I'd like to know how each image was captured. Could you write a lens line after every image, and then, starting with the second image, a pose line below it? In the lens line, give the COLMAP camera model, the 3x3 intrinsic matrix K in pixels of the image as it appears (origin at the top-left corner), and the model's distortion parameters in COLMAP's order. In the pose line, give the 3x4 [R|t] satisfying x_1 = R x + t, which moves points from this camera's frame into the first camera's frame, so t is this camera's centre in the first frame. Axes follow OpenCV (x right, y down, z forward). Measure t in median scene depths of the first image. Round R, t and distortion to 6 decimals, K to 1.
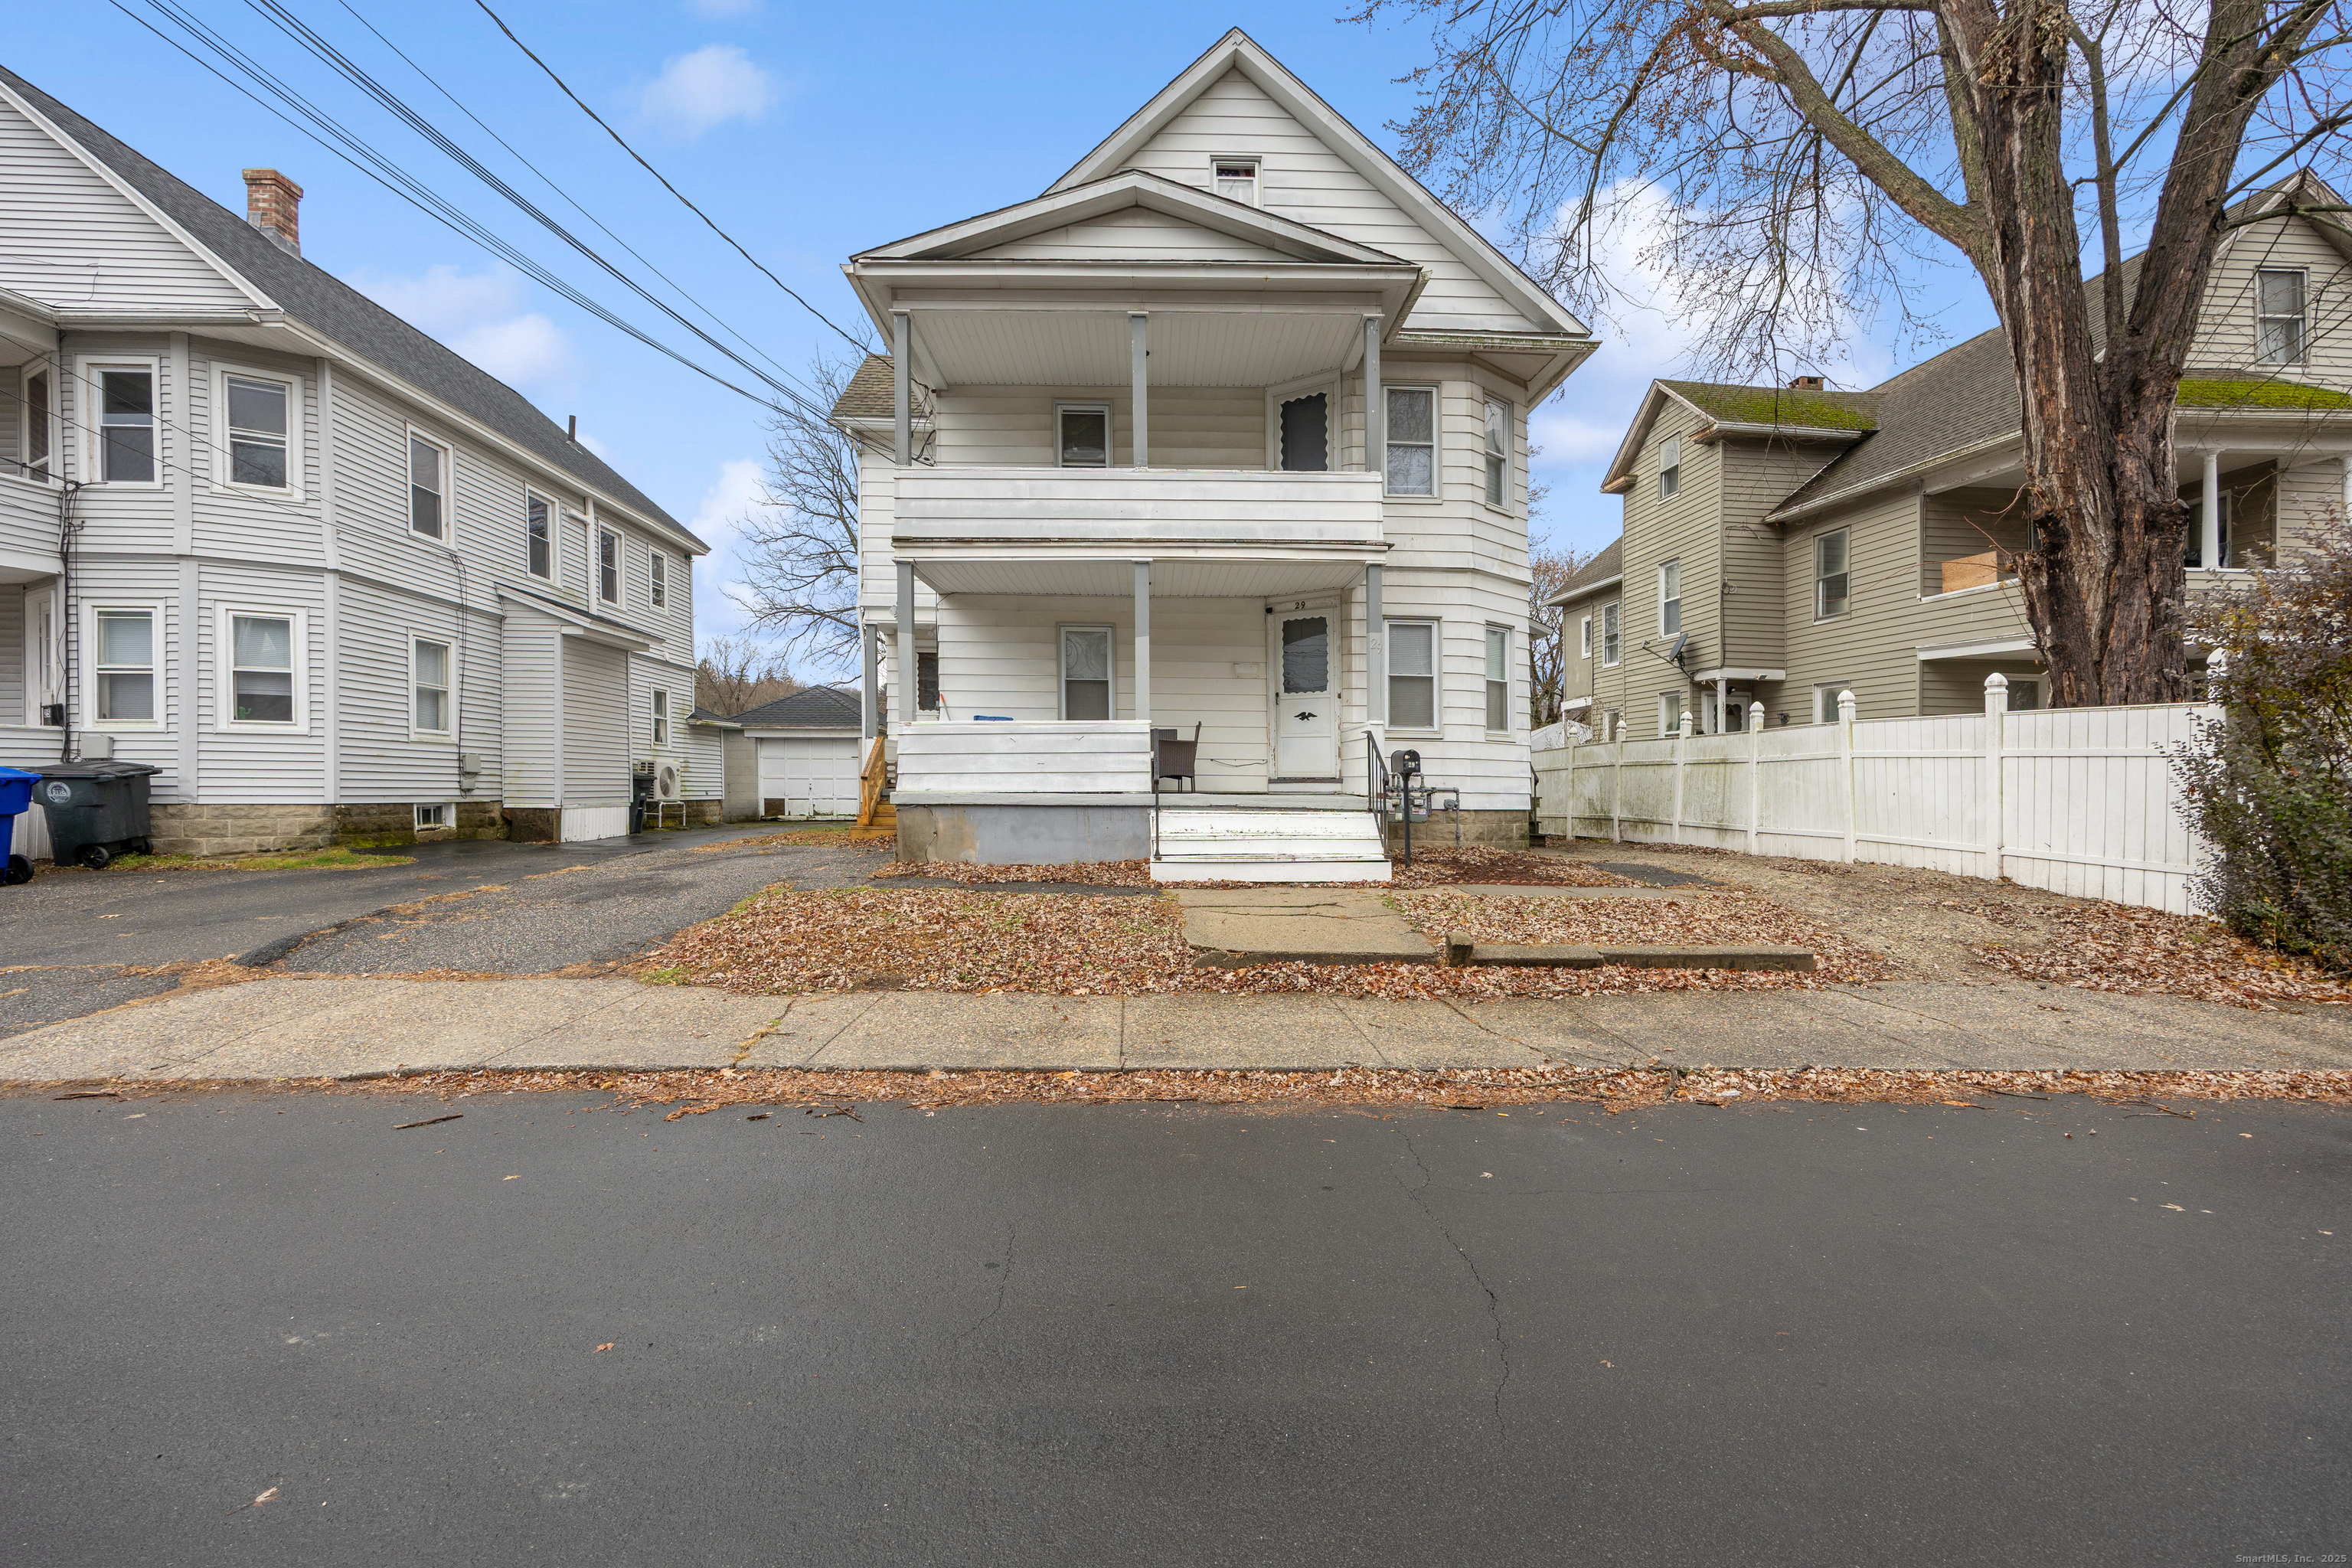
lens RADIAL K [[970.1, 0, 1177.2], [0, 970.1, 764.1], [0, 0, 1]] dist [0.011895, -0.000181]
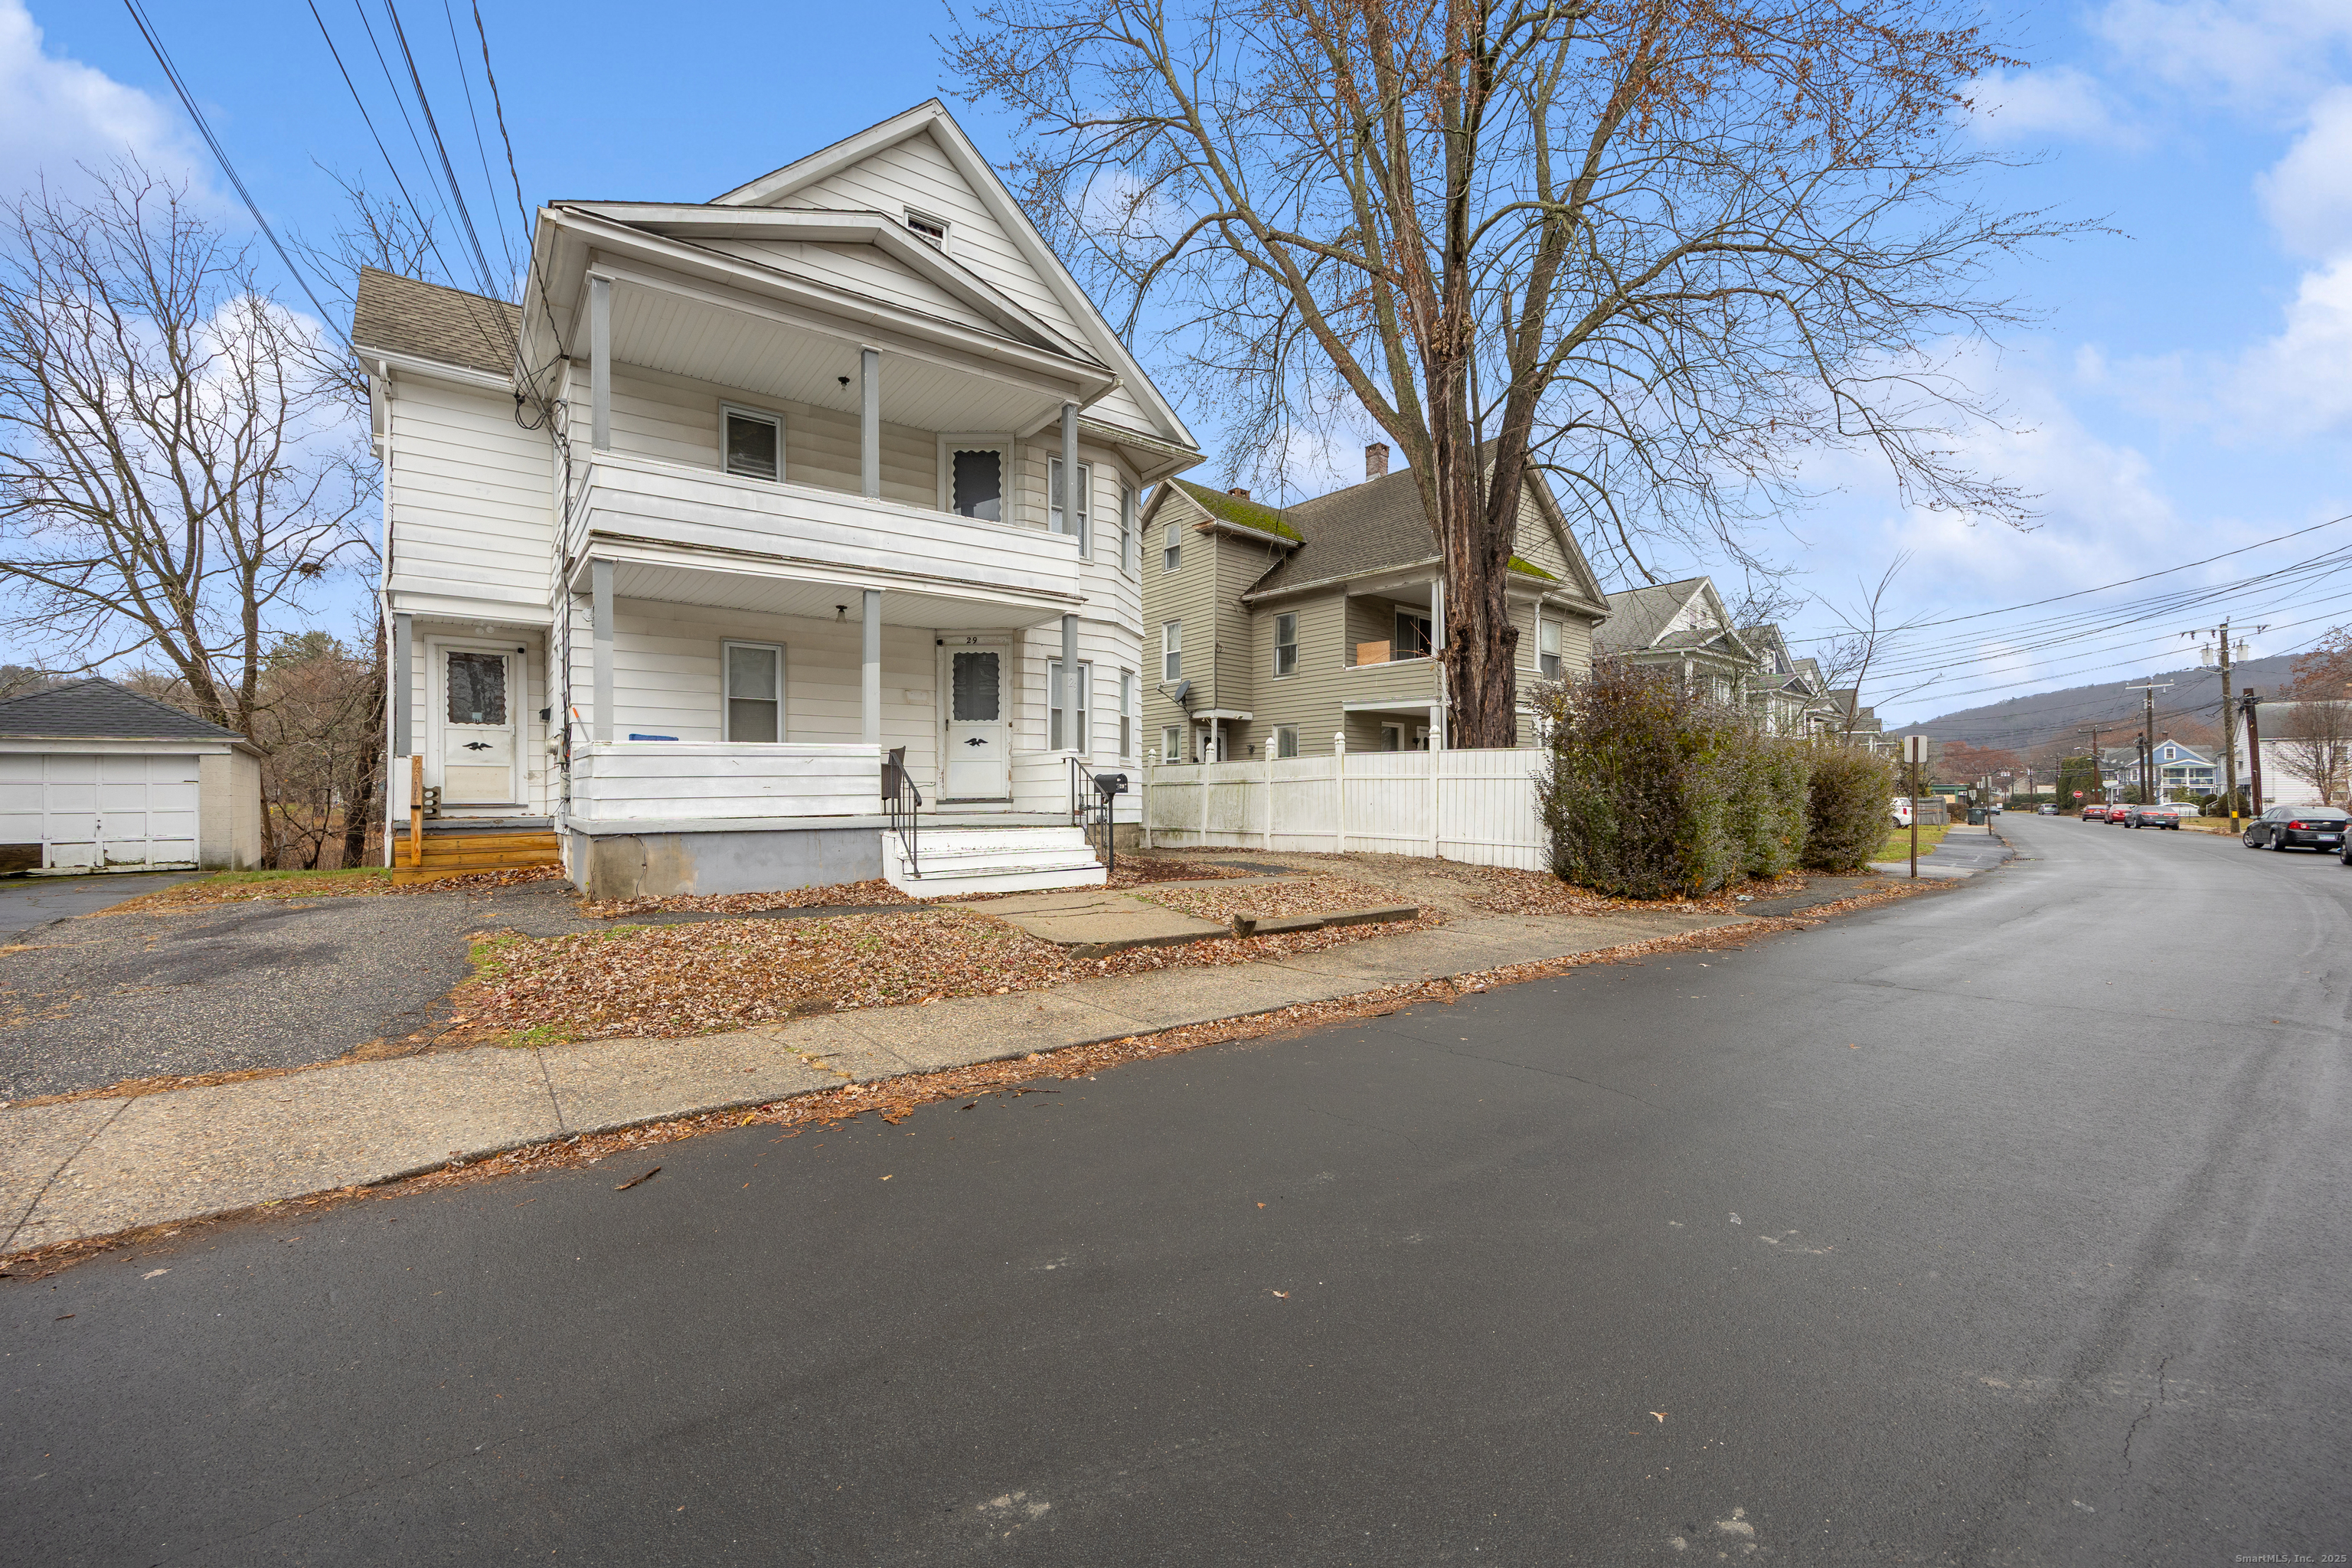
lens RADIAL K [[970.1, 0, 1165.6], [0, 970.1, 782.0], [0, 0, 1]] dist [0.011895, -0.000181]
pose [[0.818091, -0.003648, 0.575077, -0.372842], [0.005220, 0.999986, -0.001081, -0.002740], [-0.575065, 0.003886, 0.818099, -0.017672]]
